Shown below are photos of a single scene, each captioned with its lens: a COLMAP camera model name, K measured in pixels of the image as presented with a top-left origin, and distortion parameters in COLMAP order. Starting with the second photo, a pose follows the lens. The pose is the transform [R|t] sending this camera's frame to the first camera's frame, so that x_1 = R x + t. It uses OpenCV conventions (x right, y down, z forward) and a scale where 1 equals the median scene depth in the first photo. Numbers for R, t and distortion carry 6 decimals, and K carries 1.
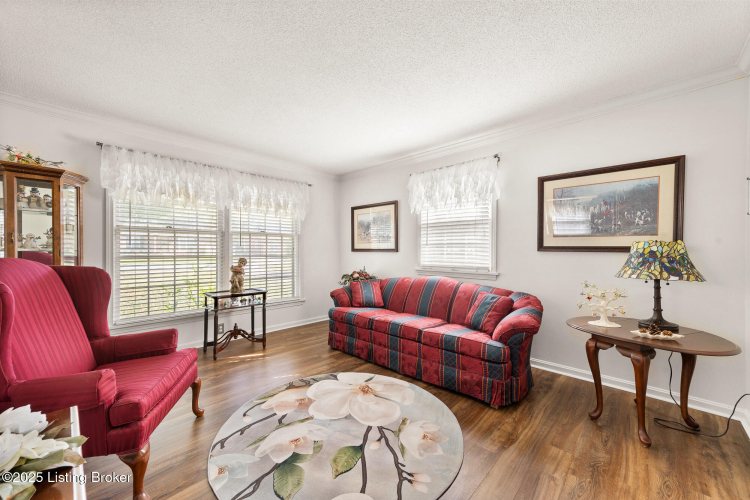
lens RADIAL K [[291.0, 0, 376.0], [0, 291.0, 251.4], [0, 0, 1]] dist [0.016492, 0.000563]
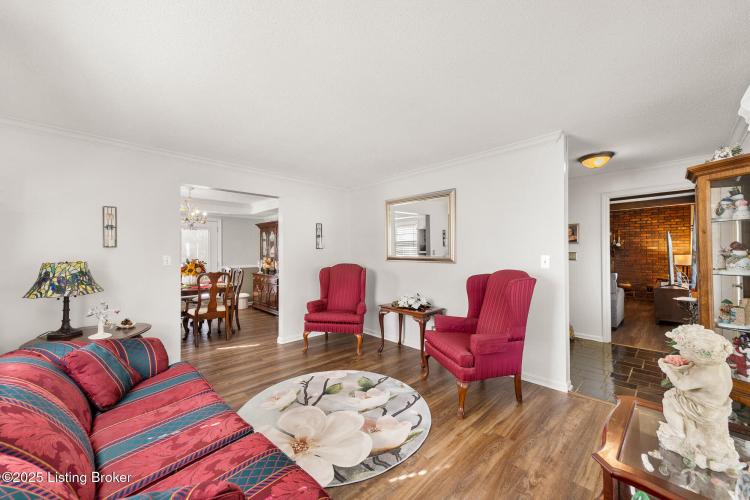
lens RADIAL K [[291.0, 0, 373.9], [0, 291.0, 251.1], [0, 0, 1]] dist [0.016492, 0.000563]
pose [[-0.998909, 0.006171, 0.046281, -0.333442], [0.006119, 0.999980, -0.001275, -0.073358], [-0.046288, -0.000991, -0.998928, 2.157925]]
